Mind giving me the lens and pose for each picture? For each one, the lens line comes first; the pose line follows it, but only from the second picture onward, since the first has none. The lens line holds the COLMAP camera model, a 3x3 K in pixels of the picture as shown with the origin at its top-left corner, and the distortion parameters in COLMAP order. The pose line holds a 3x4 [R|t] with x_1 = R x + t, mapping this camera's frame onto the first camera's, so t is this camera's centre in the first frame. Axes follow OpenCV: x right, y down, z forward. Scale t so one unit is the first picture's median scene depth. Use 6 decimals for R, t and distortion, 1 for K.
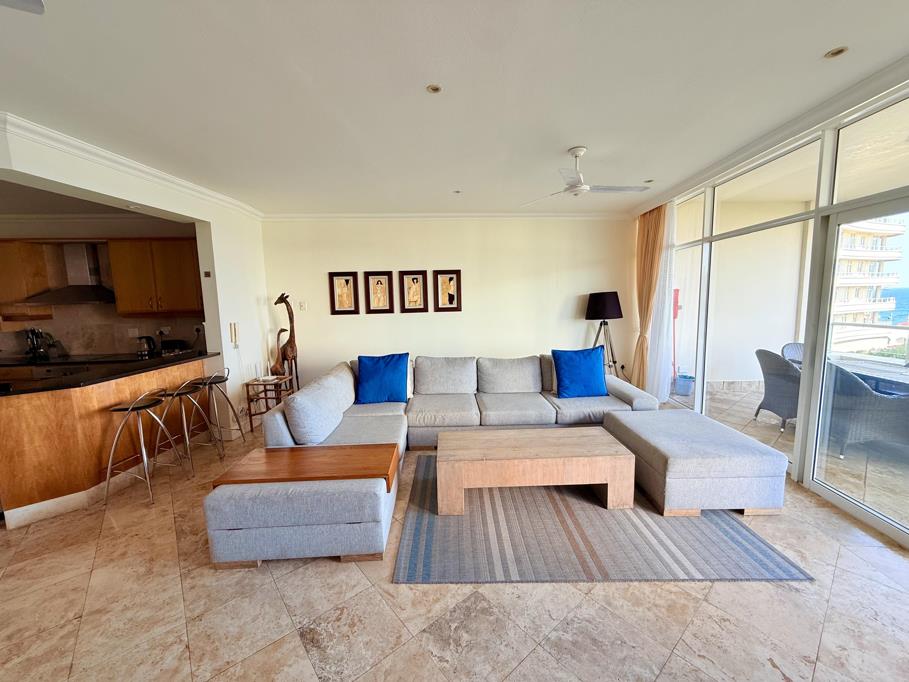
lens RADIAL K [[361.7, 0, 451.3], [0, 361.7, 341.0], [0, 0, 1]] dist [-0.000646, 0.000112]
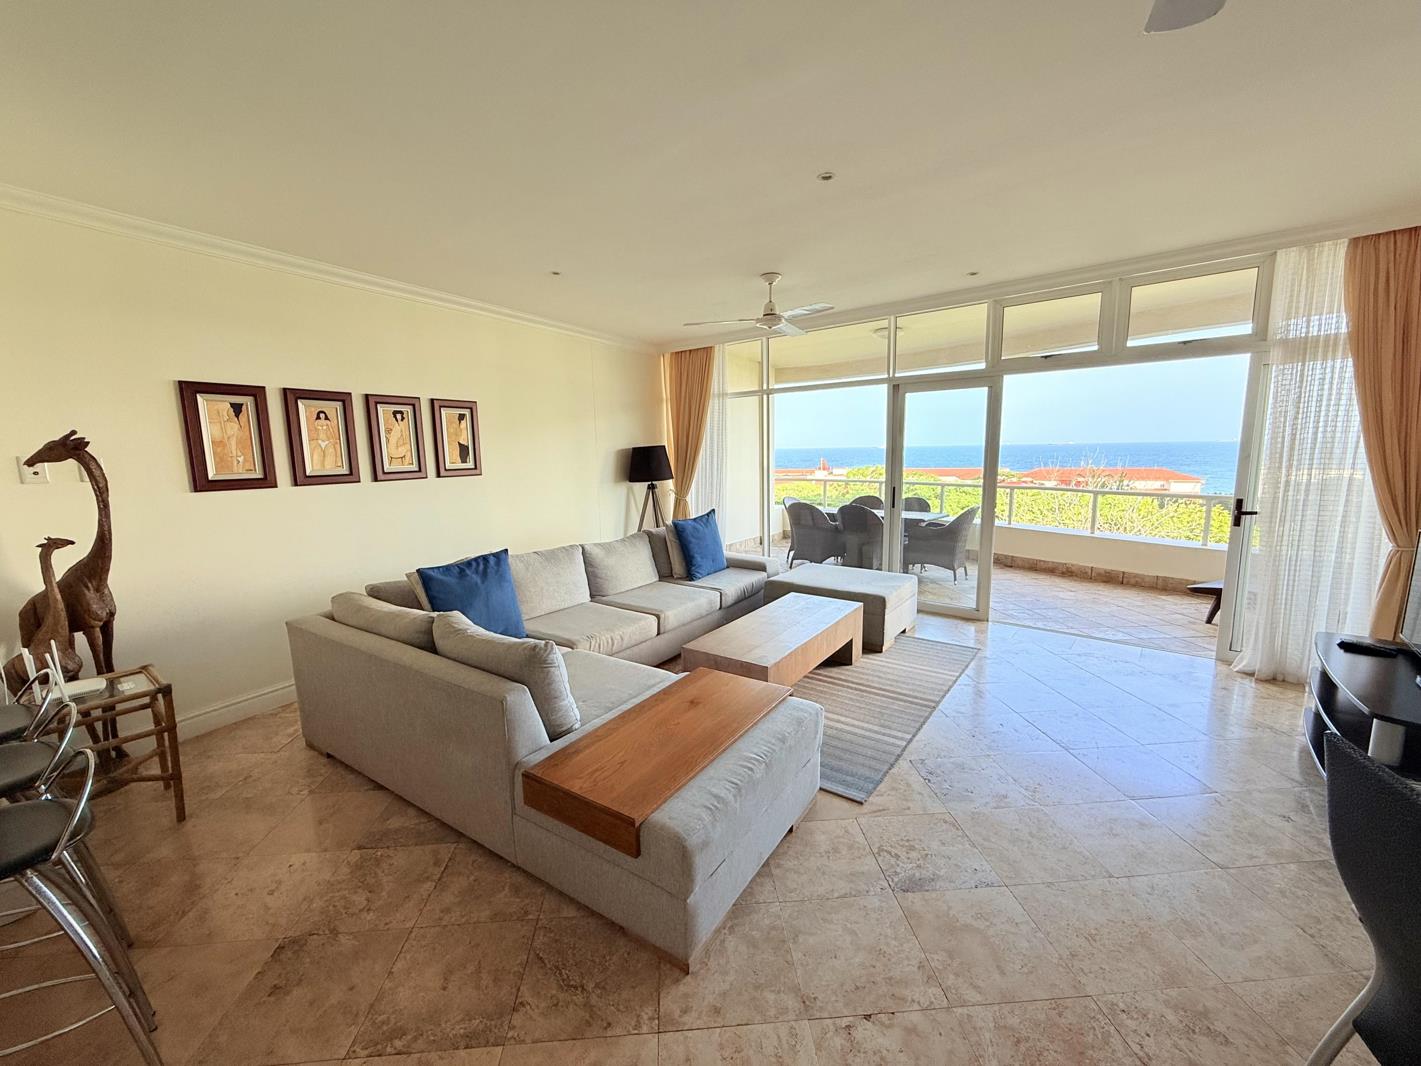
lens RADIAL K [[565.4, 0, 705.0], [0, 565.4, 533.2], [0, 0, 1]] dist [-0.000646, 0.000112]
pose [[0.584764, -0.106276, 0.804211, -0.592260], [0.101018, 0.993204, 0.057799, -0.009542], [-0.804889, 0.047441, 0.591526, 0.239704]]
